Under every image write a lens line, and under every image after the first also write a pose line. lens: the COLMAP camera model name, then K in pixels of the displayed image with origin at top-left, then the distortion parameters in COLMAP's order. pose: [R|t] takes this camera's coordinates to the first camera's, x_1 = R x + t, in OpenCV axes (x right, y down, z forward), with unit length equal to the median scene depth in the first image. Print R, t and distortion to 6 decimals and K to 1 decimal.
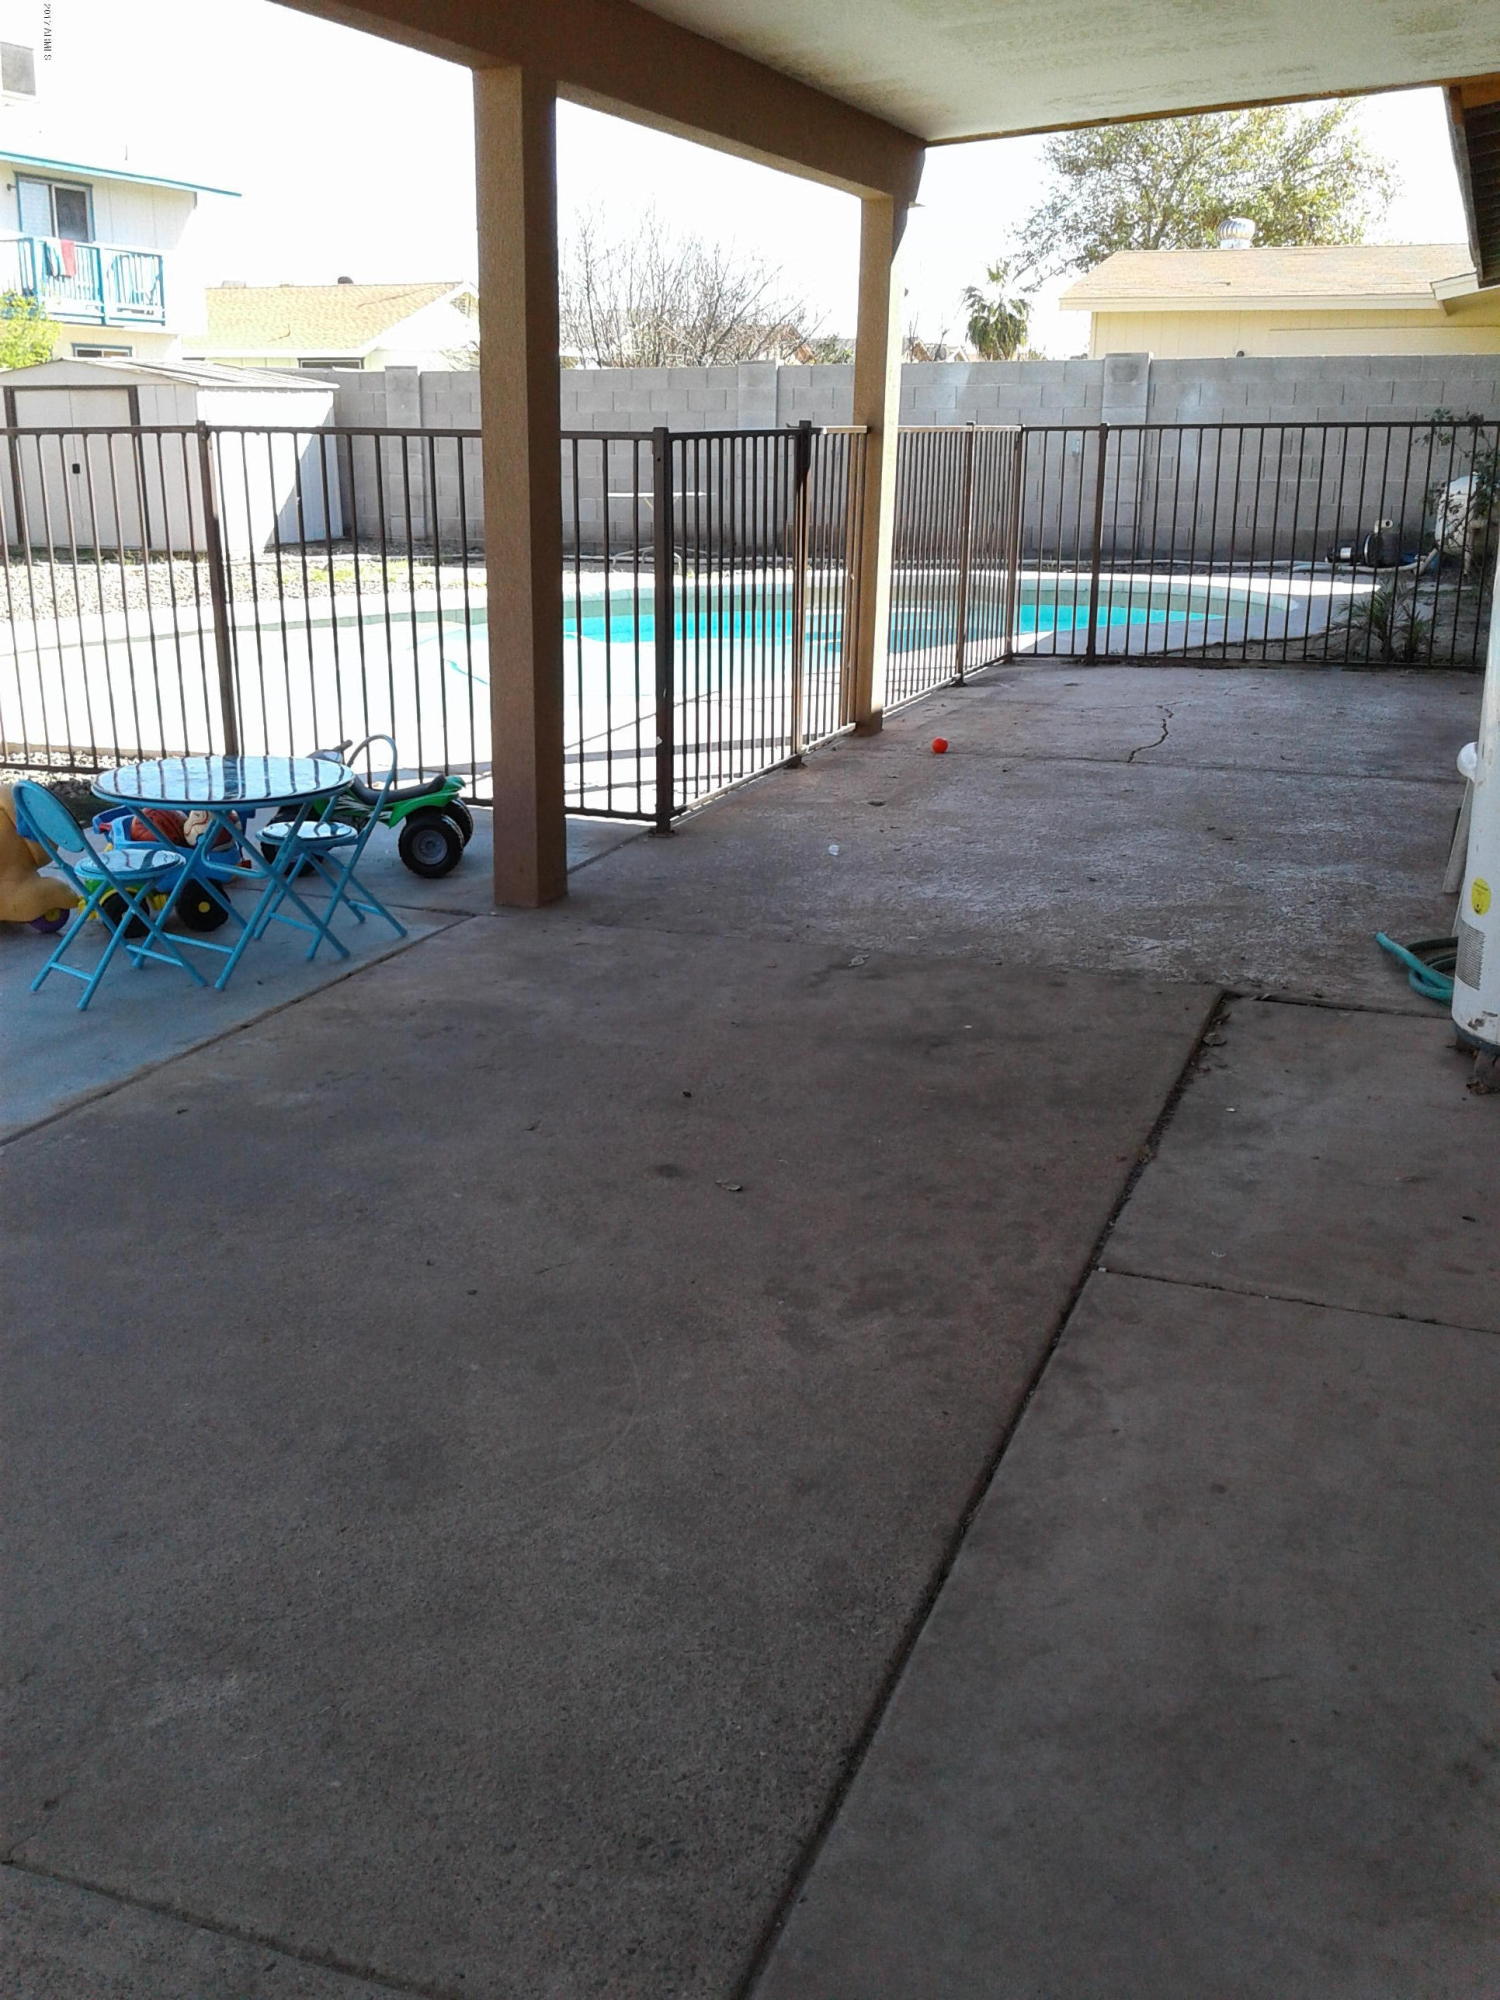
lens RADIAL K [[1907.2, 0, 743.7], [0, 1907.2, 960.6], [0, 0, 1]] dist [0.104174, -0.191573]
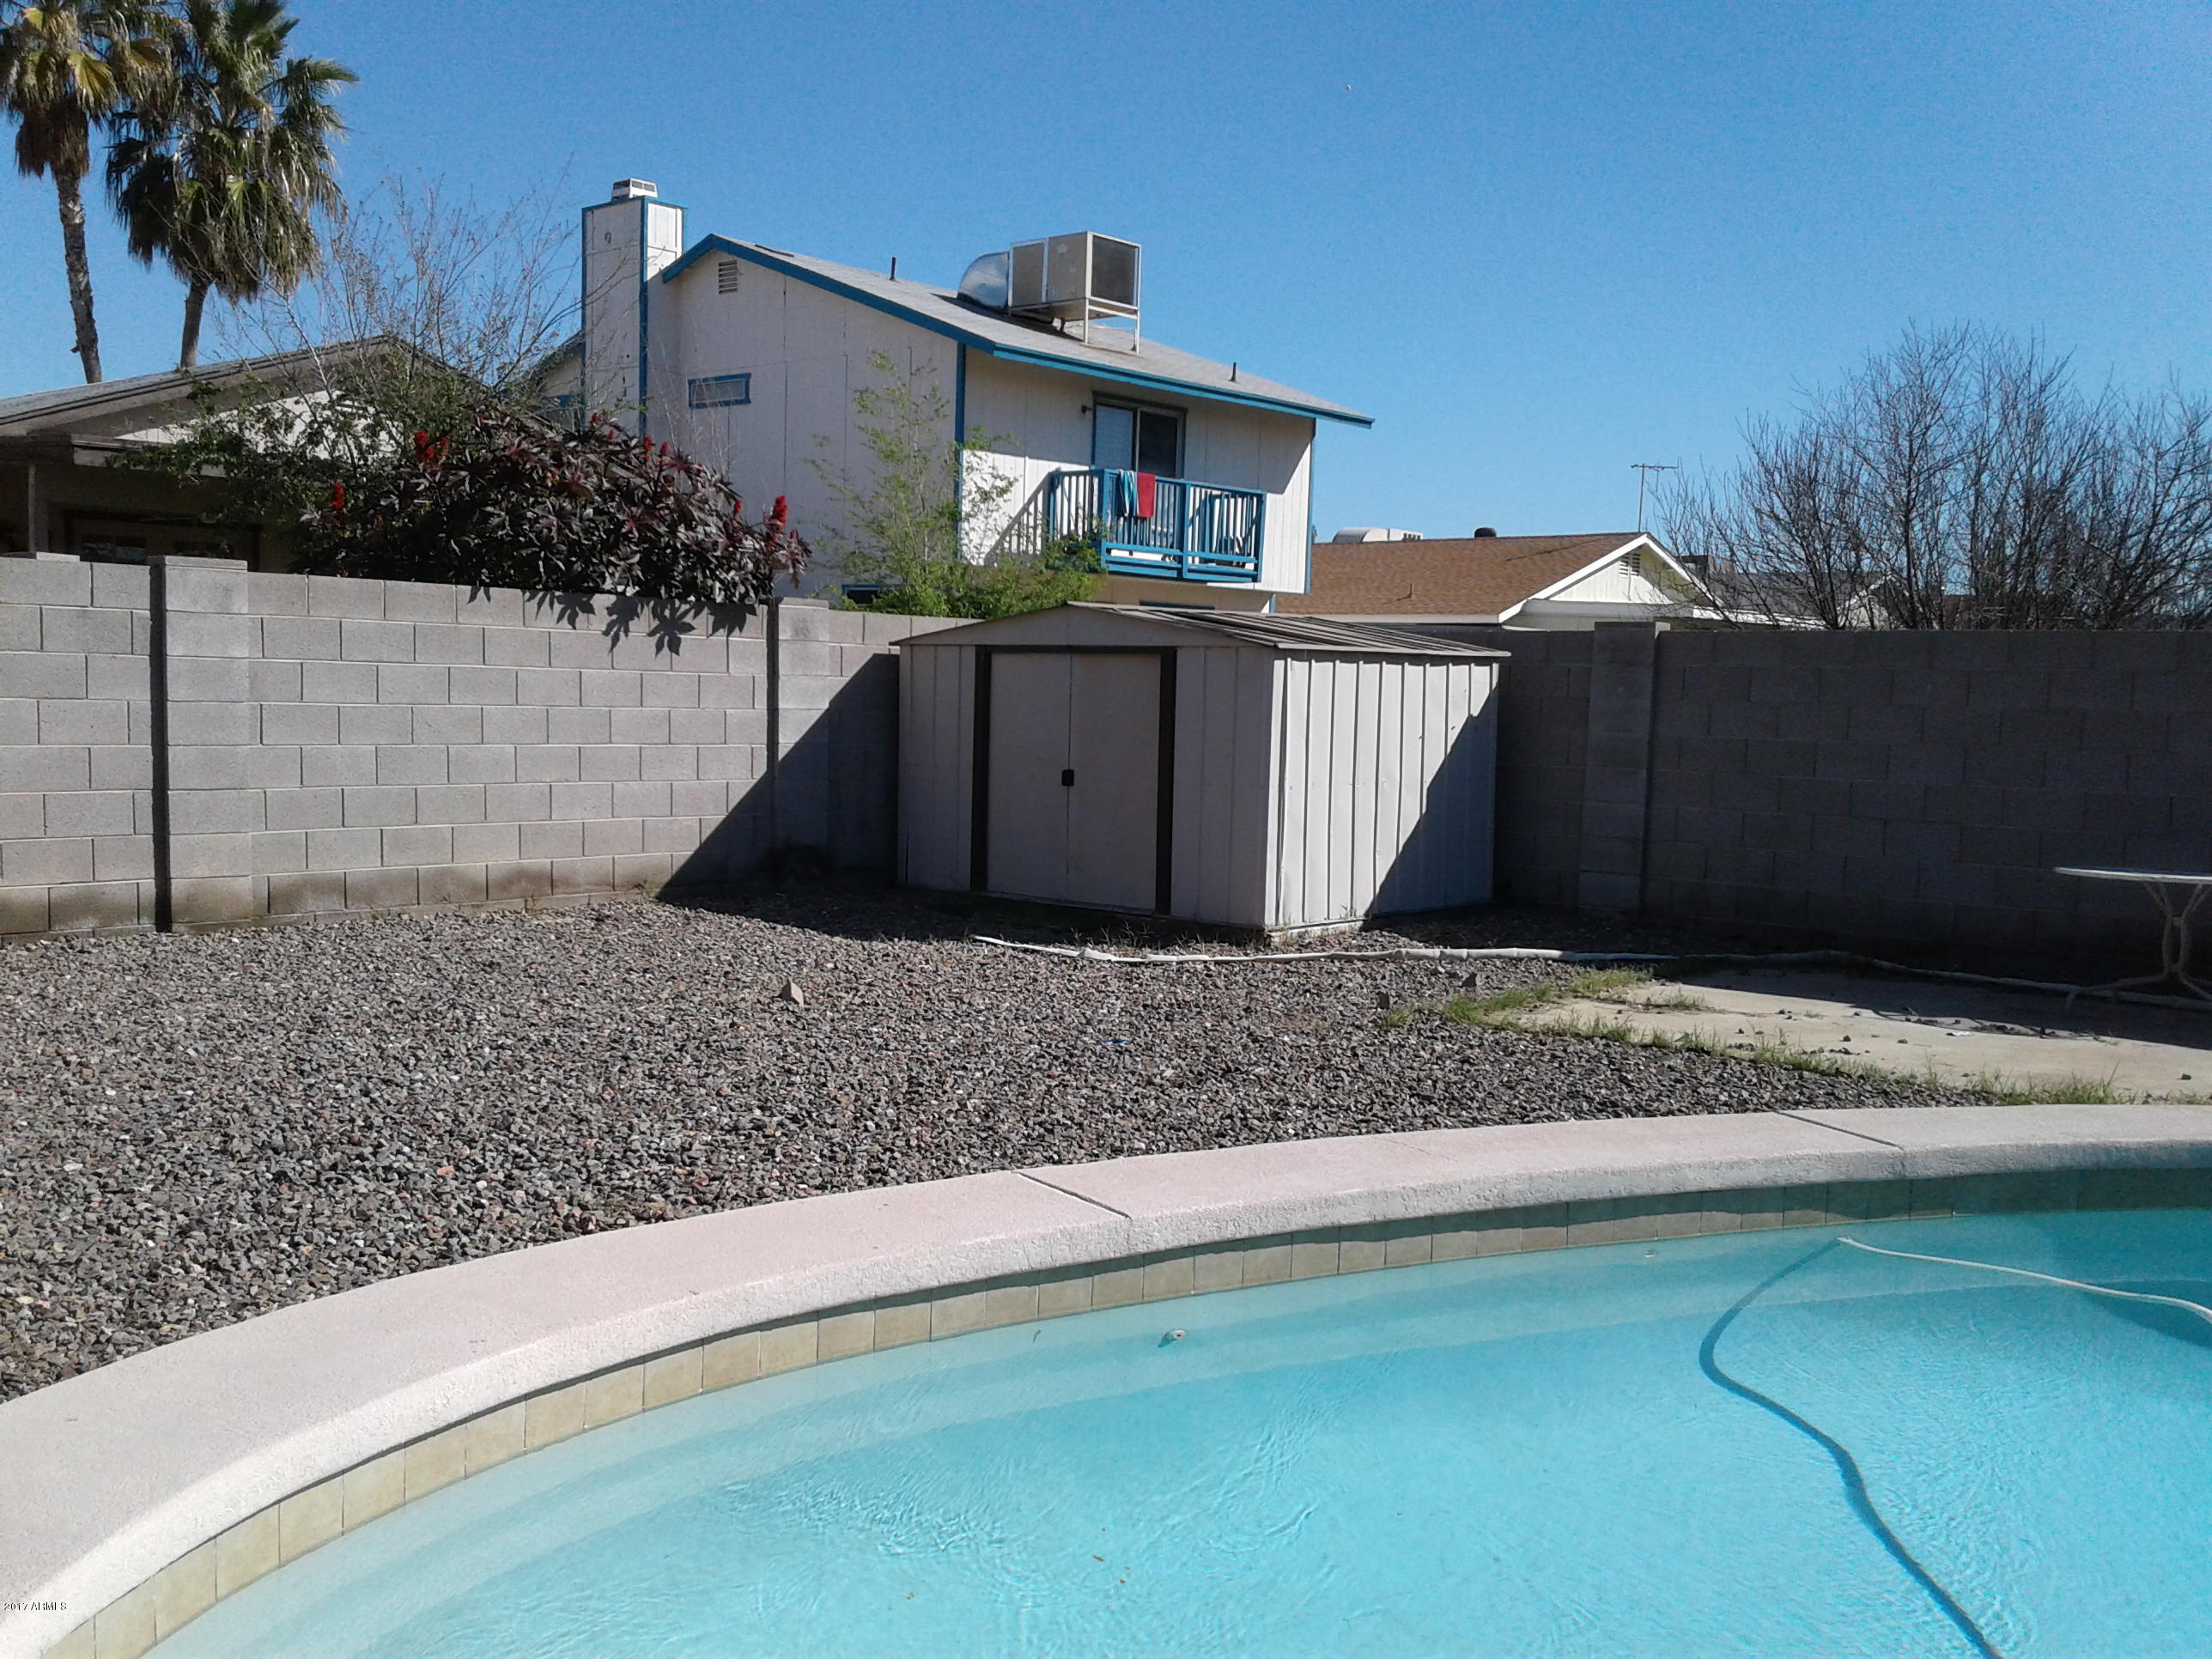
lens RADIAL K [[2109.4, 0, 1106.0], [0, 2109.4, 829.5], [0, 0, 1]] dist [0.104174, -0.191573]
pose [[0.937397, 0.049004, -0.344797, -0.062598], [-0.120159, 0.974765, -0.188137, -0.068541], [0.326876, 0.217789, 0.919630, 0.235084]]
